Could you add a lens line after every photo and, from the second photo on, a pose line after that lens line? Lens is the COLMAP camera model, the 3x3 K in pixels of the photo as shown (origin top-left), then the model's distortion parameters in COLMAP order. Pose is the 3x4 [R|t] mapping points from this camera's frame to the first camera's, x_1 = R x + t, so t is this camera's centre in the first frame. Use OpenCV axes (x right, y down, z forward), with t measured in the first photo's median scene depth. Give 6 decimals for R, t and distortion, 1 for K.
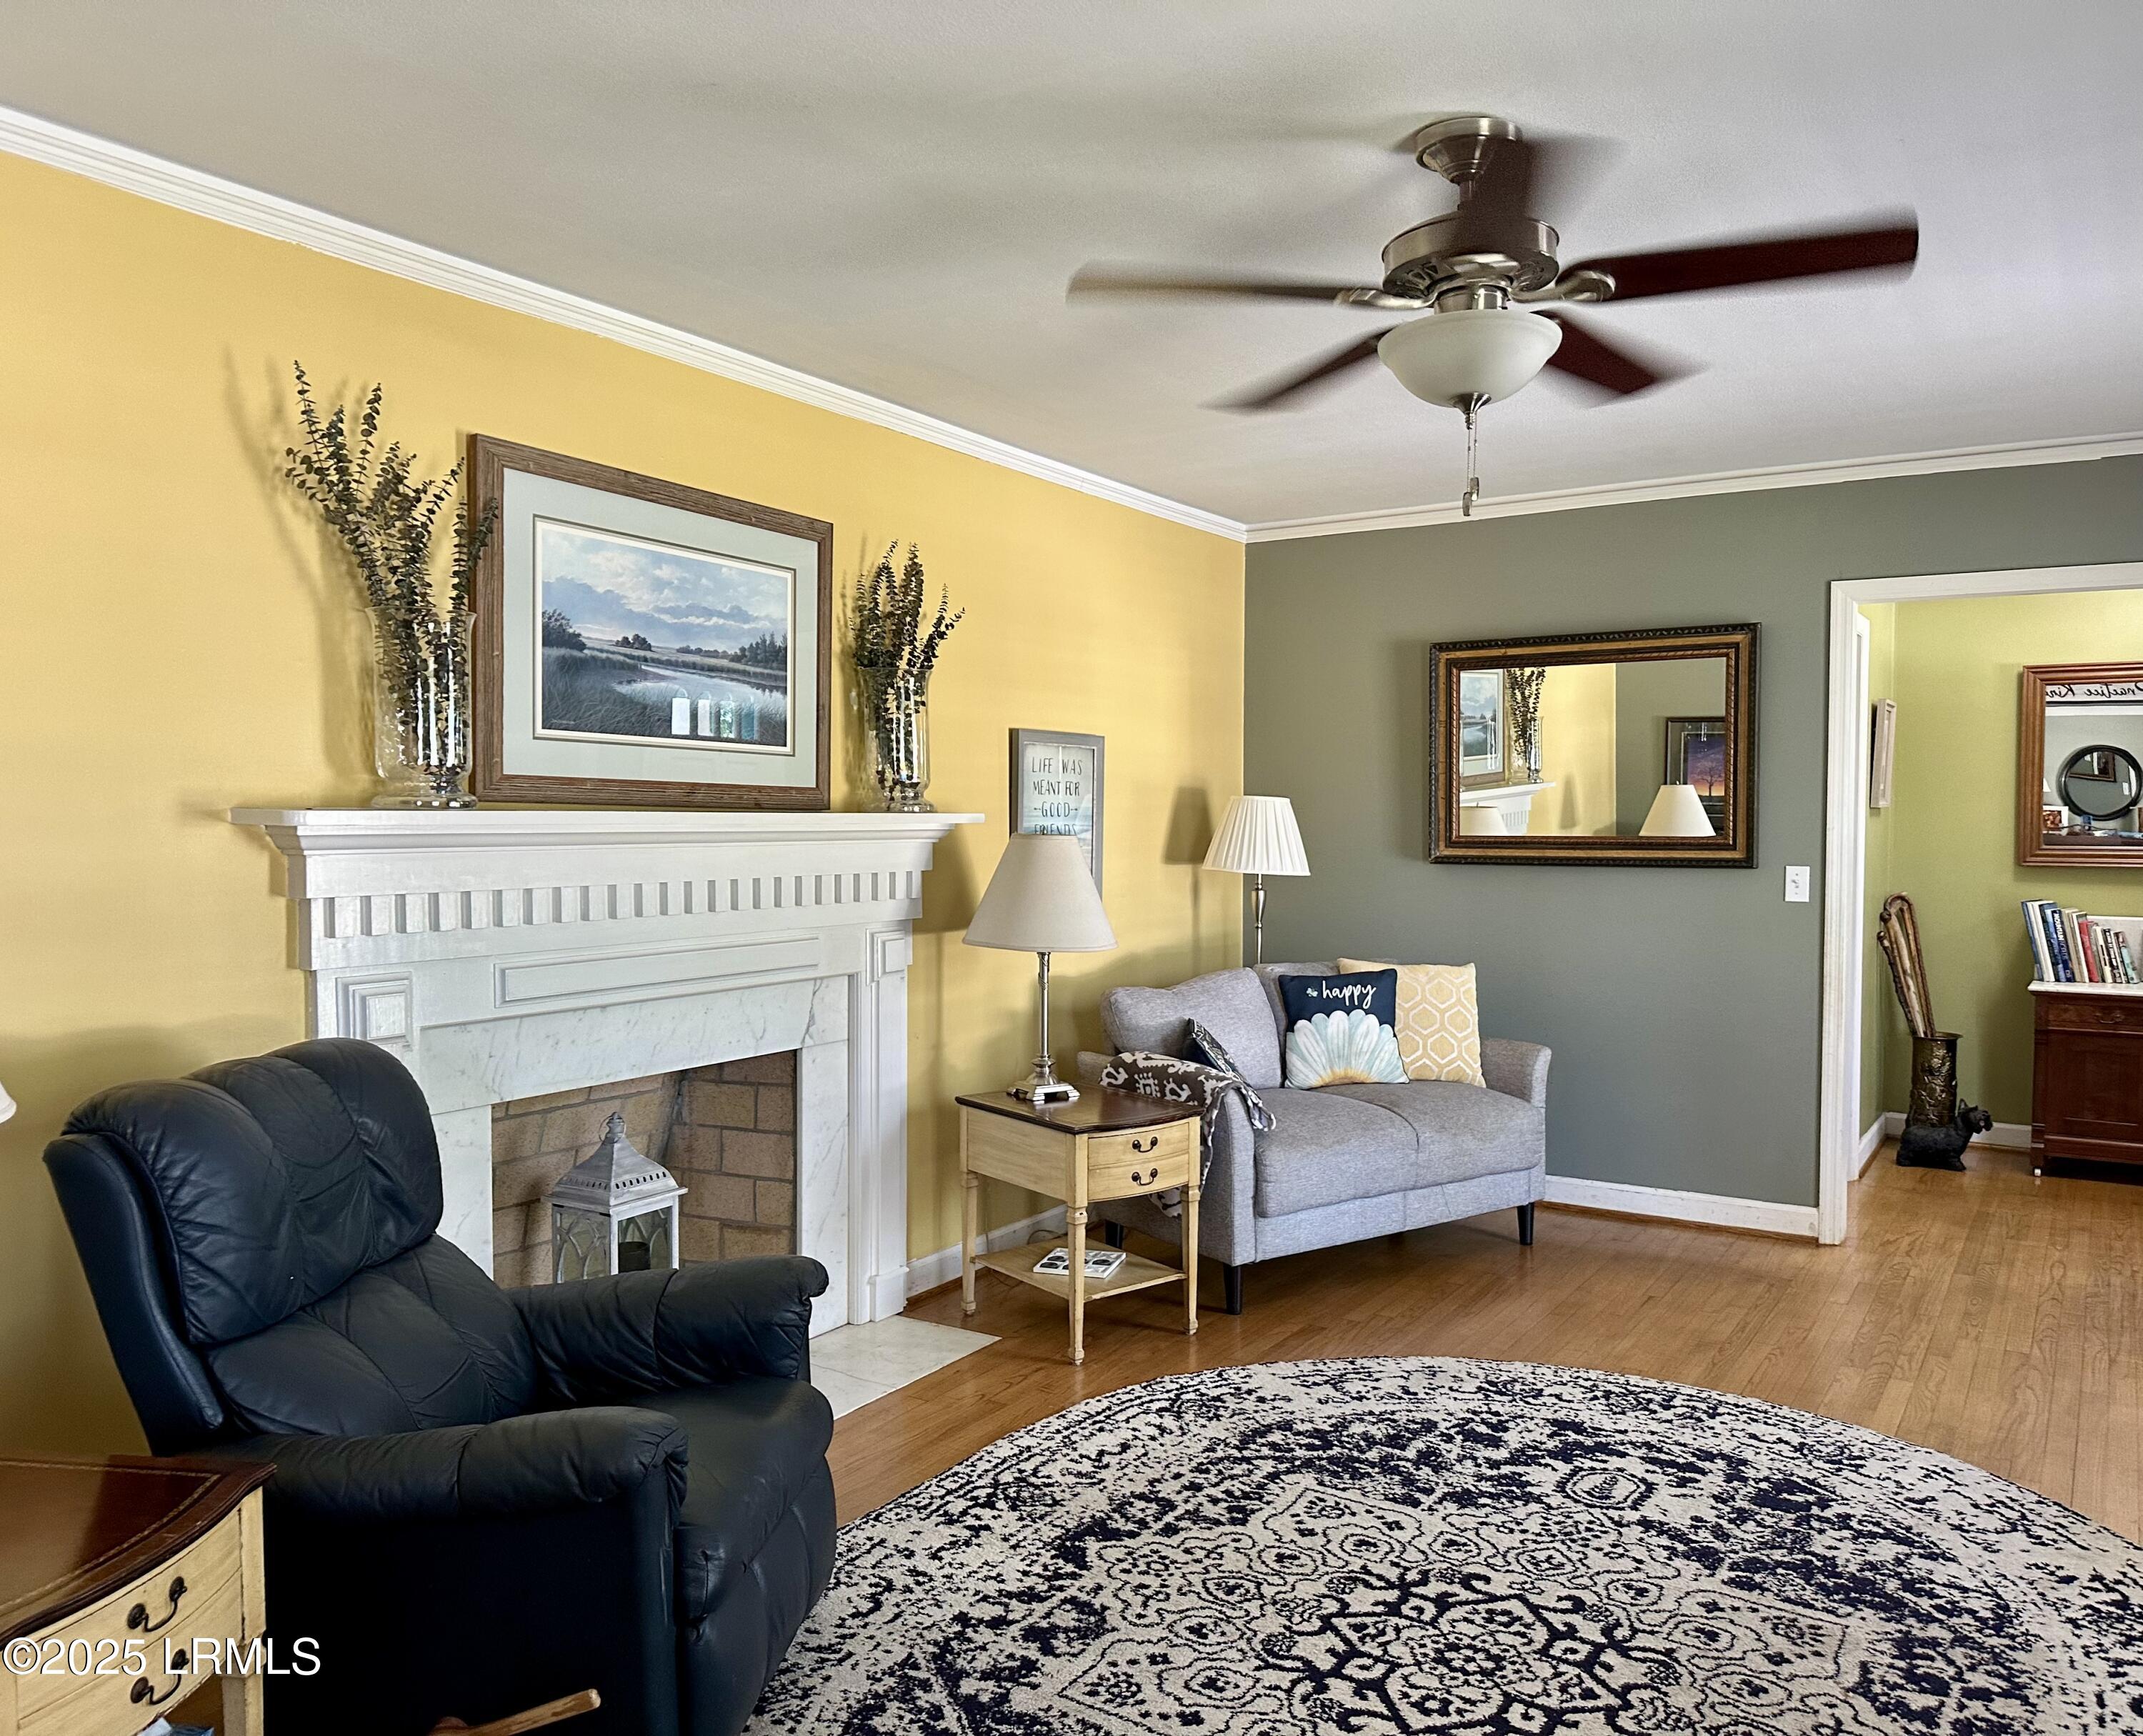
lens RADIAL K [[1632.4, 0, 1072.7], [0, 1632.4, 861.2], [0, 0, 1]] dist [0.051284, -0.007193]
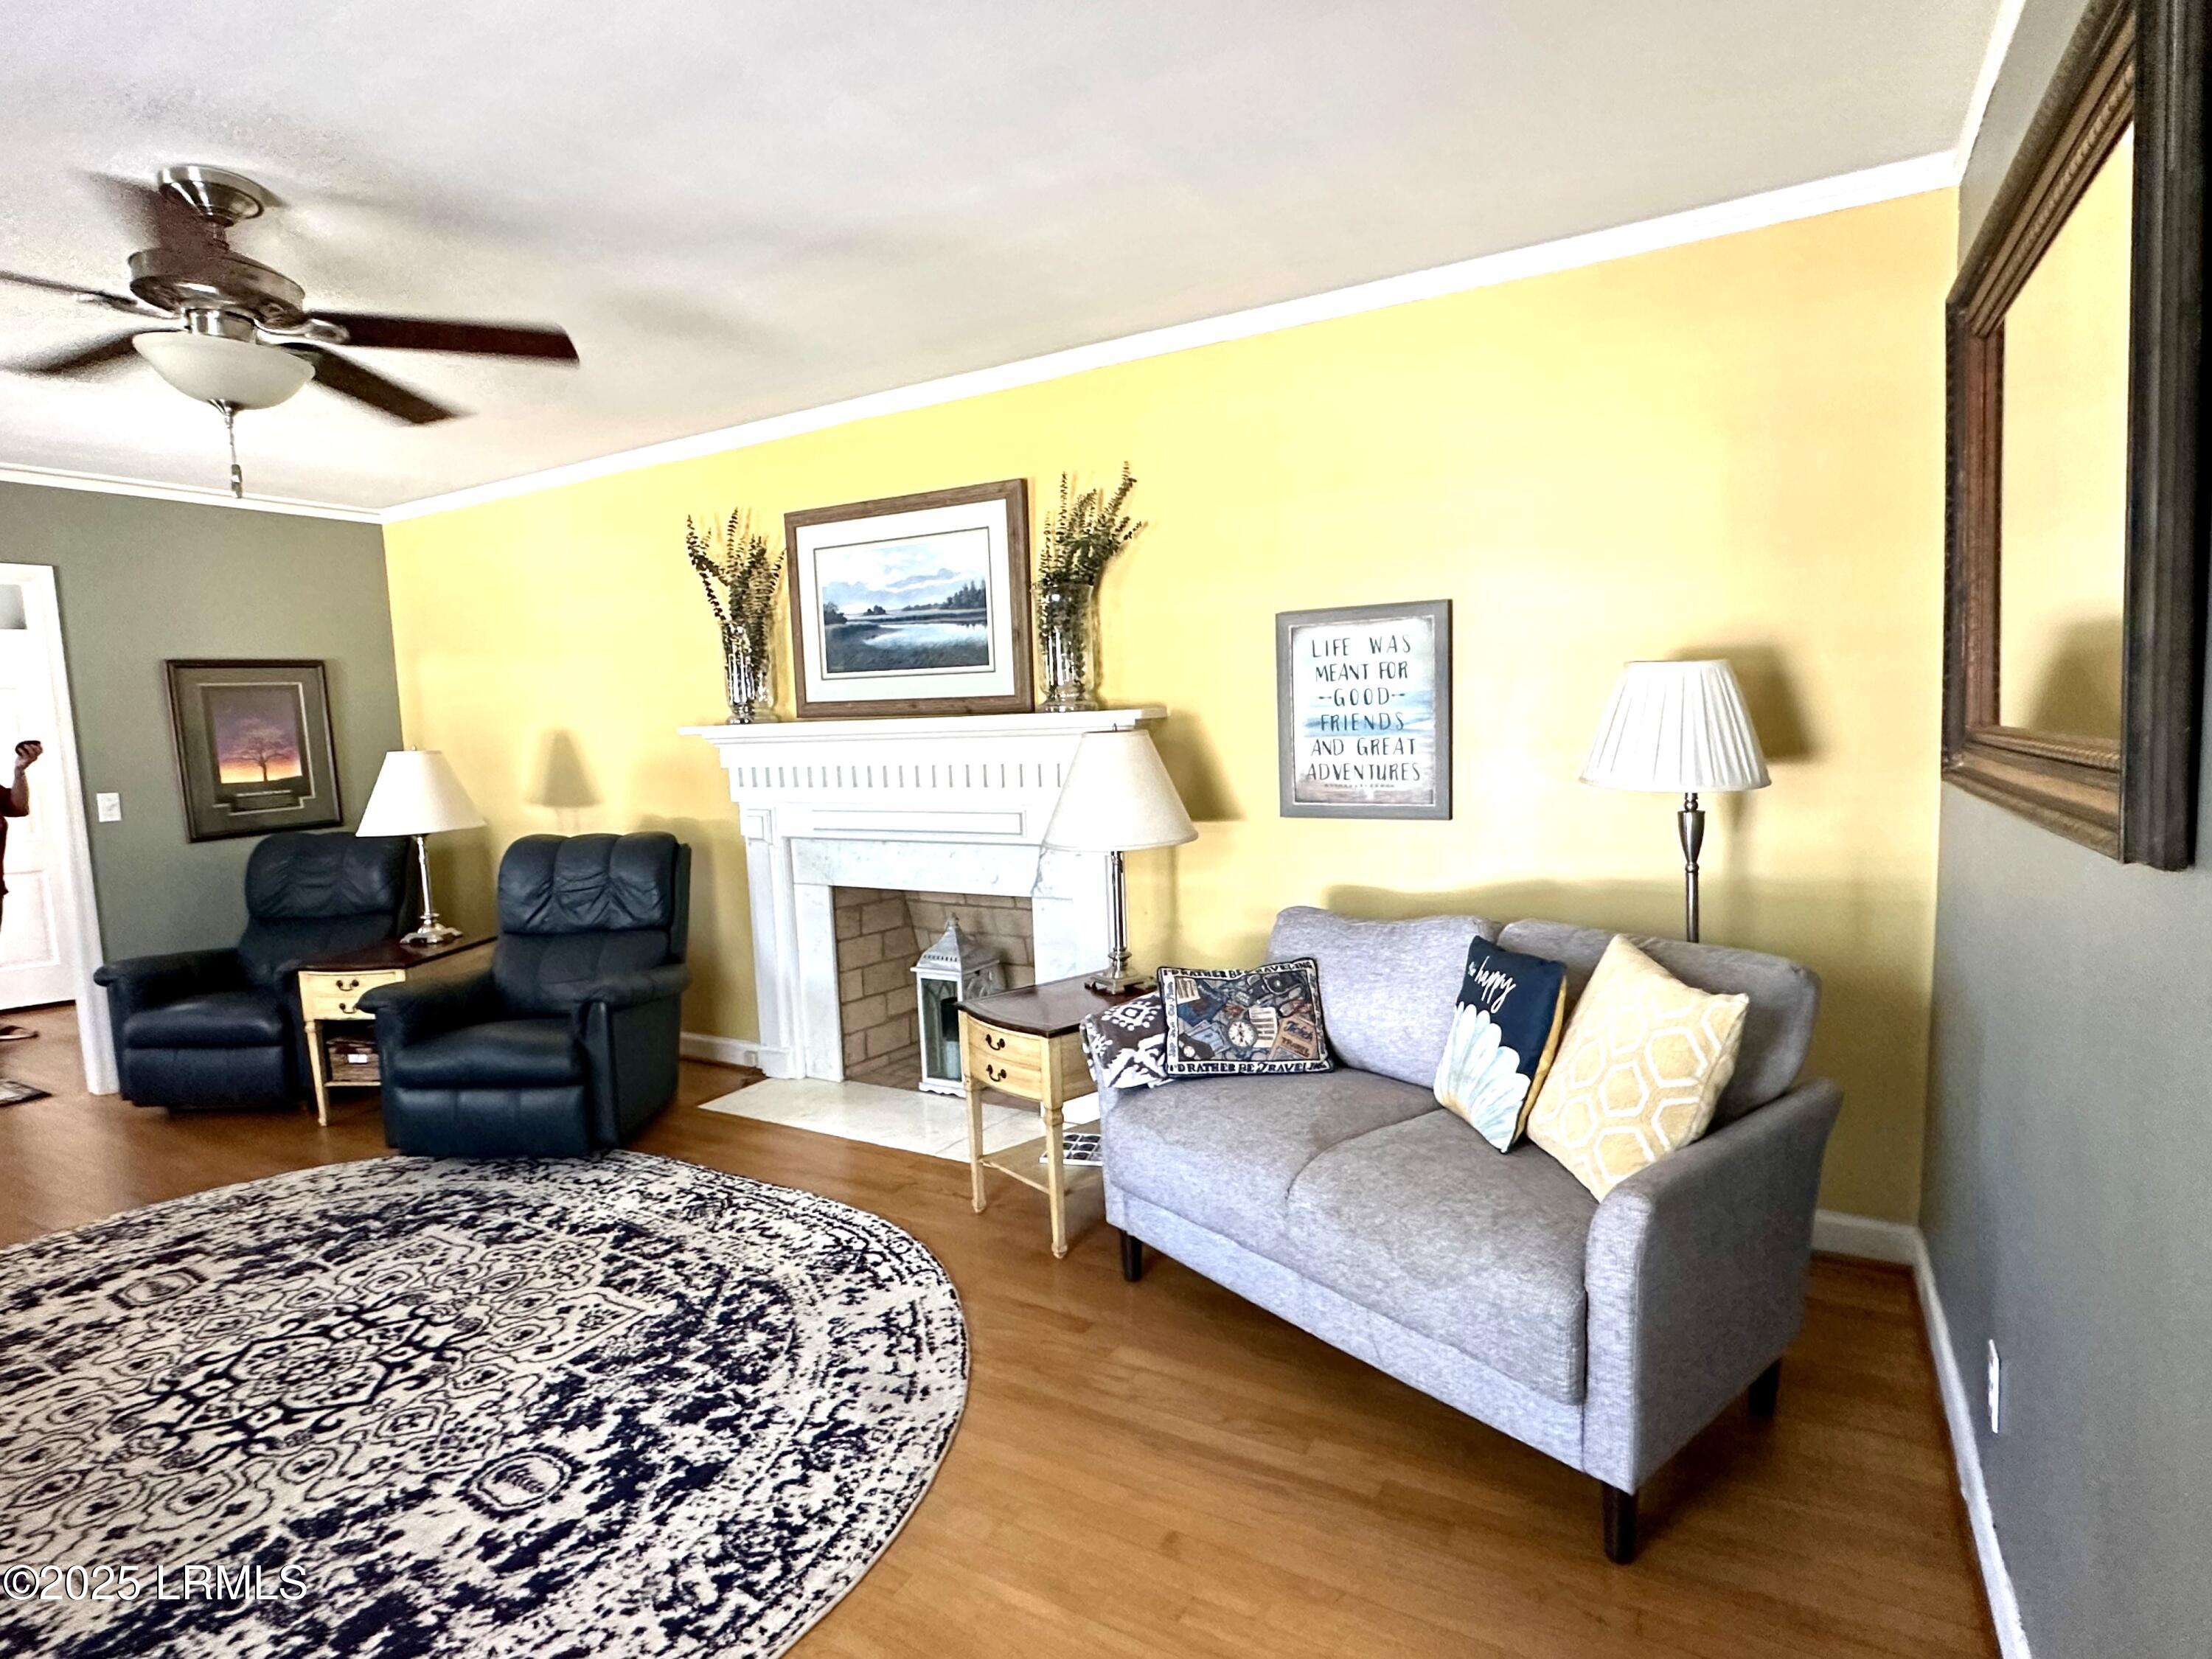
lens RADIAL K [[1147.5, 0, 1114.3], [0, 1147.5, 831.1], [0, 0, 1]] dist [0.019336, -0.000808]
pose [[0.030362, 0.088773, -0.995589, 0.872156], [0.003375, 0.996033, 0.088915, -0.022007], [0.999533, -0.006060, 0.029942, 1.231151]]
